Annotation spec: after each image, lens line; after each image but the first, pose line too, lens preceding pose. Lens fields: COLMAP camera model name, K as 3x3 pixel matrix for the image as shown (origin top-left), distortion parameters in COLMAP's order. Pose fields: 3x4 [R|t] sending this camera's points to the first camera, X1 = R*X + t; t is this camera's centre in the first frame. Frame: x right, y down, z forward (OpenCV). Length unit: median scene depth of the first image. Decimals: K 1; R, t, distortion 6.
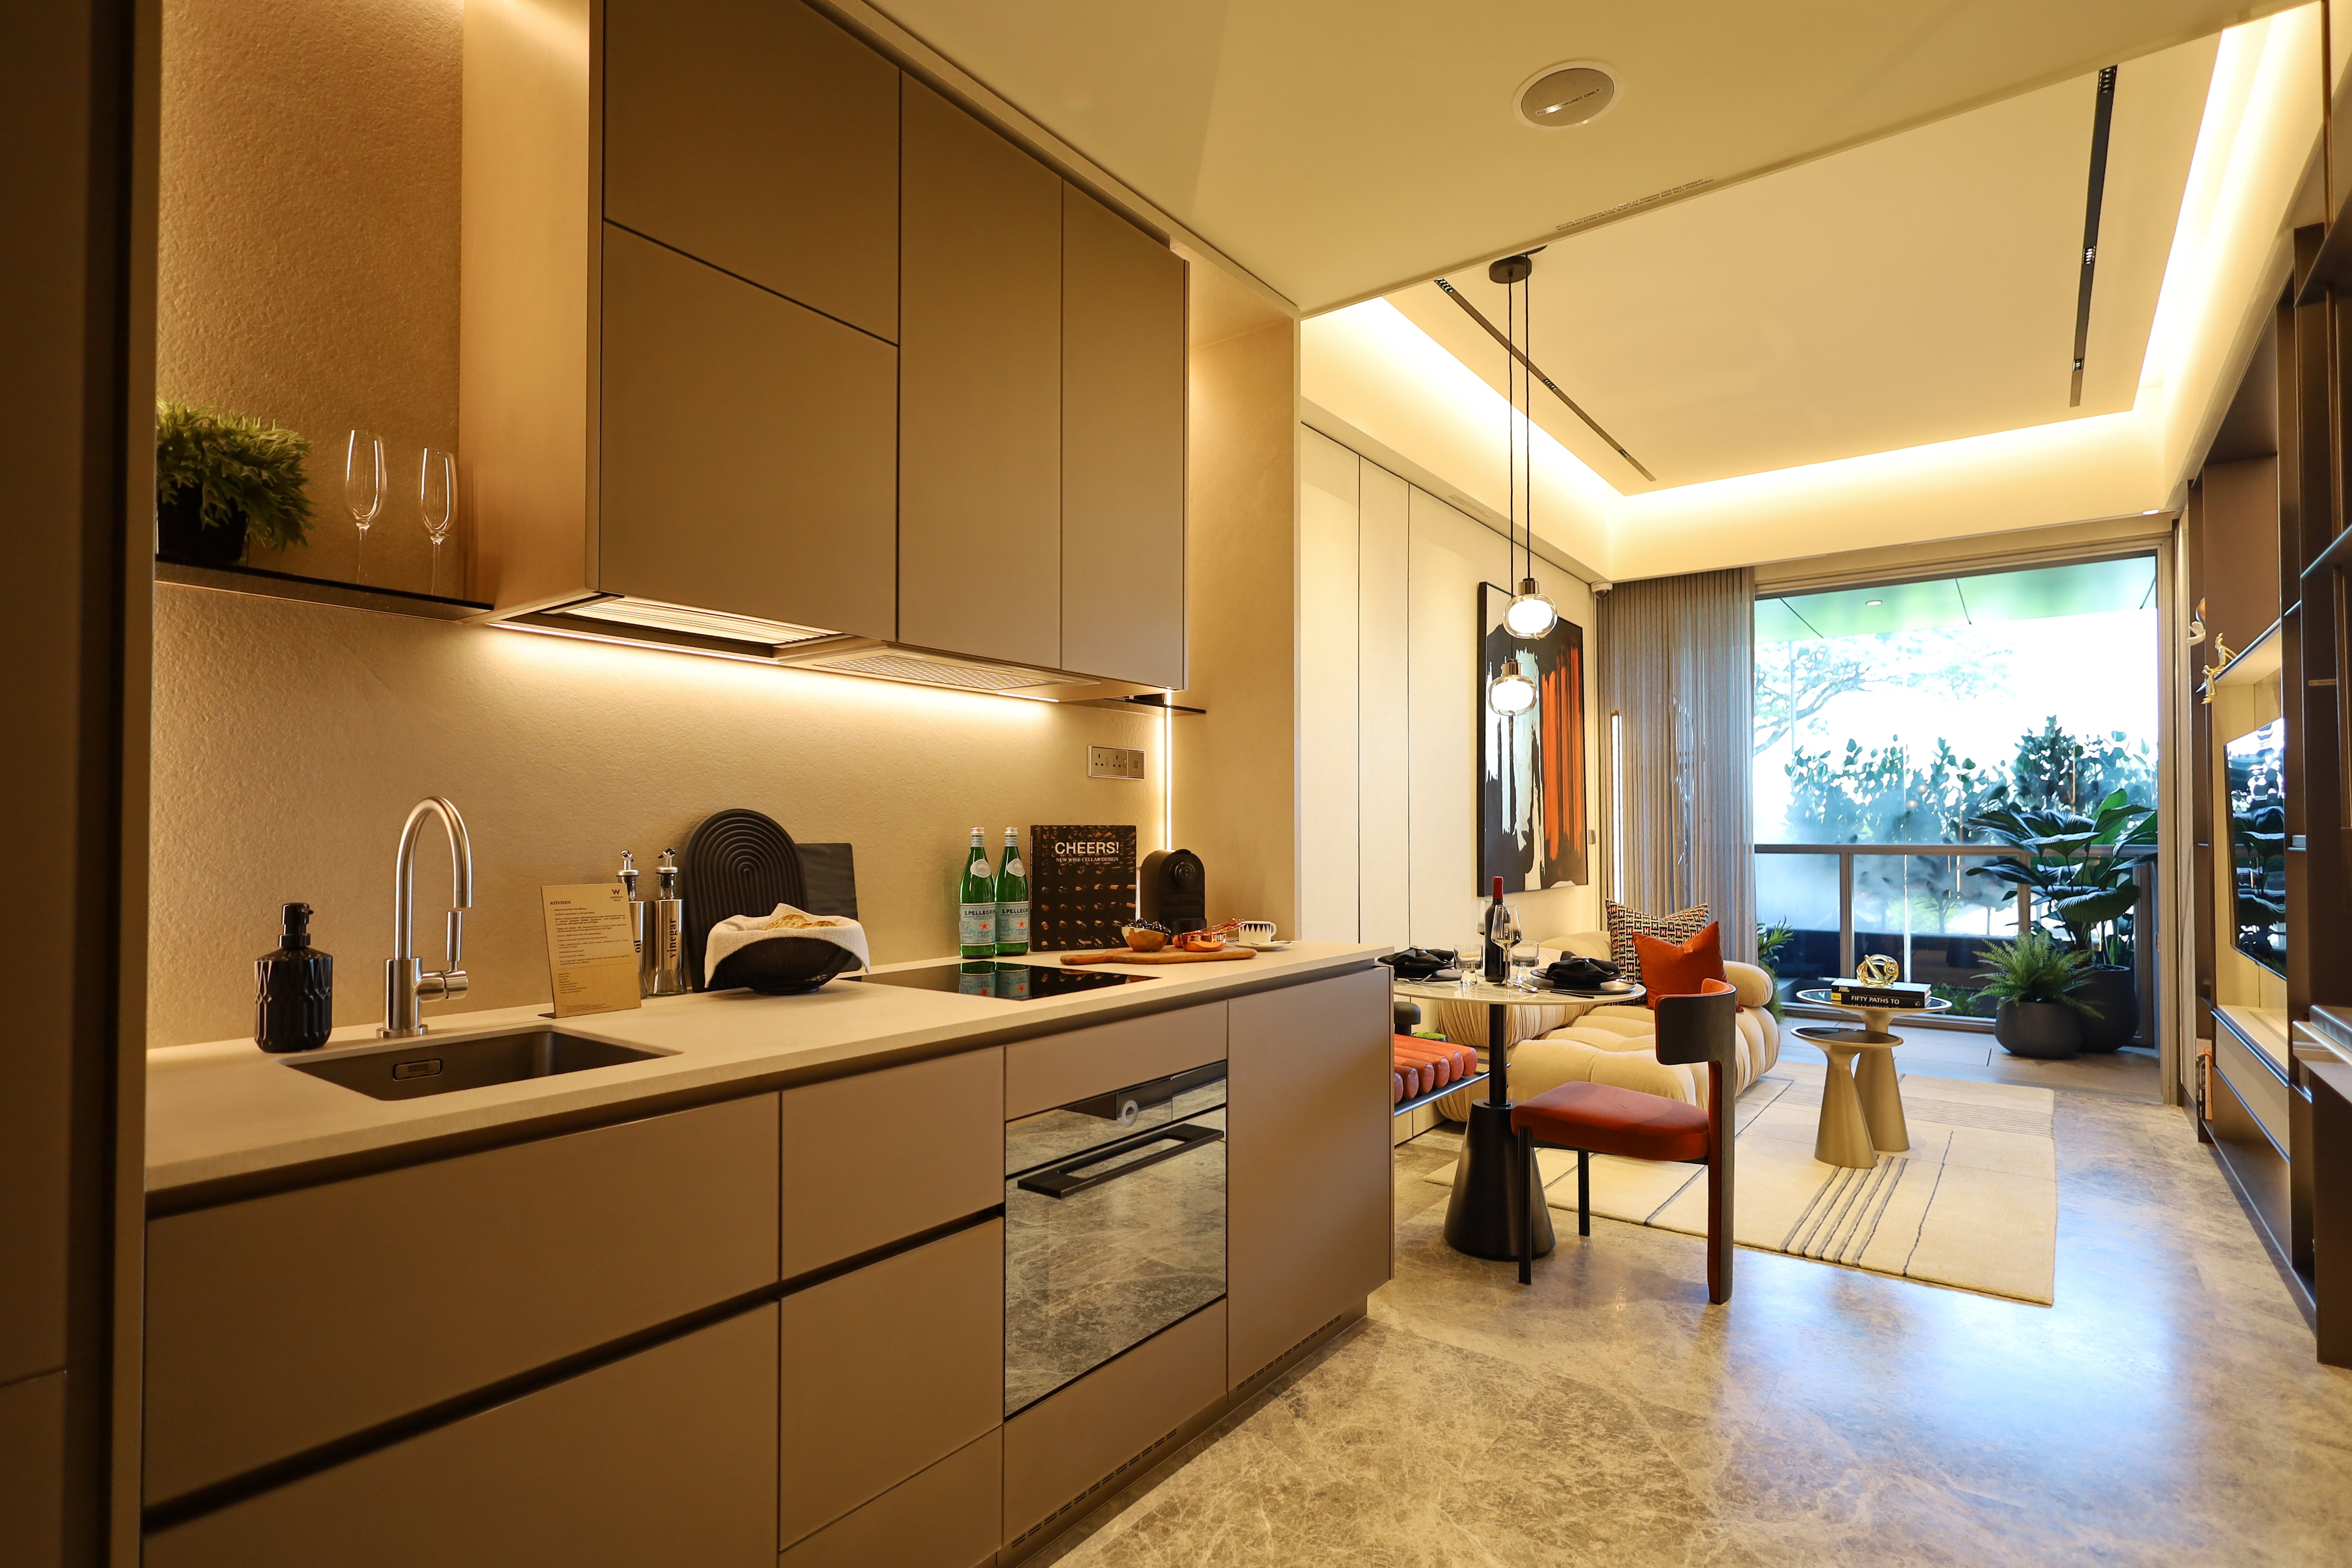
lens RADIAL K [[1092.6, 0, 1186.2], [0, 1092.6, 823.3], [0, 0, 1]] dist [0.001637, 0.000096]
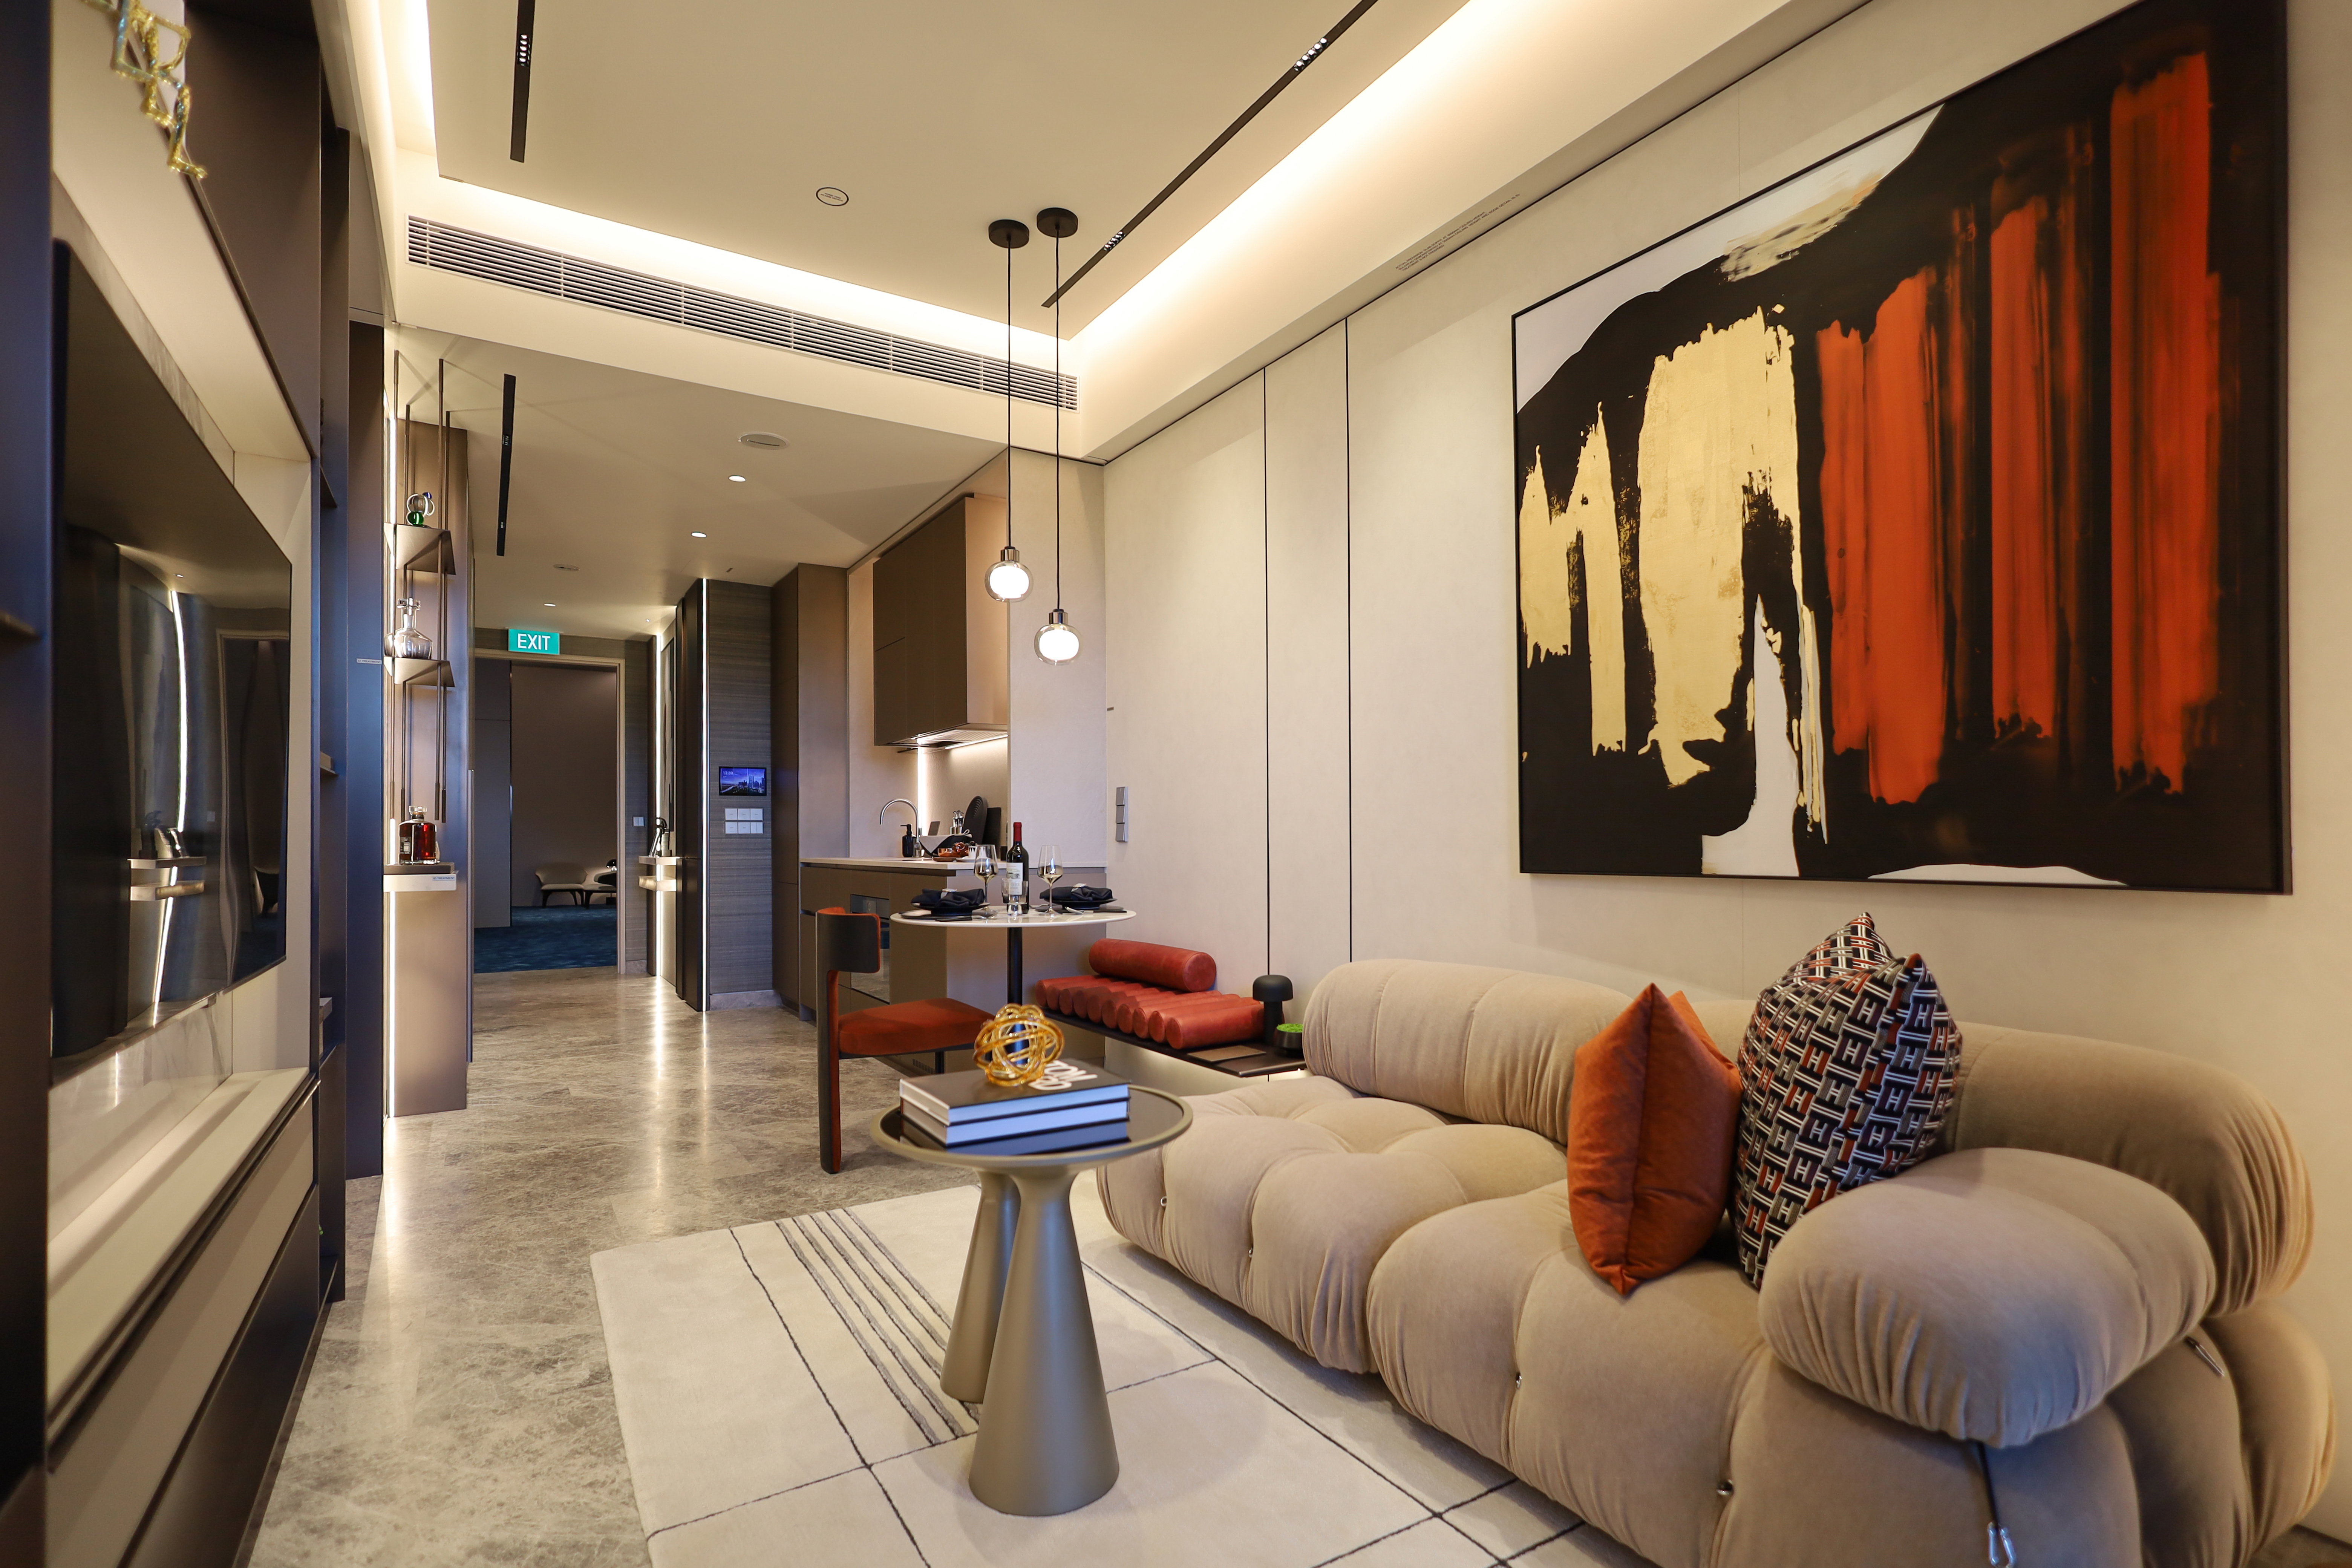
lens RADIAL K [[1092.6, 0, 1186.2], [0, 1092.6, 823.3], [0, 0, 1]] dist [0.001637, 0.000096]
pose [[-0.333493, -0.014644, -0.942639, 1.051240], [0.012099, 0.999731, -0.019812, 0.062050], [0.942675, -0.018012, -0.333225, 1.253106]]
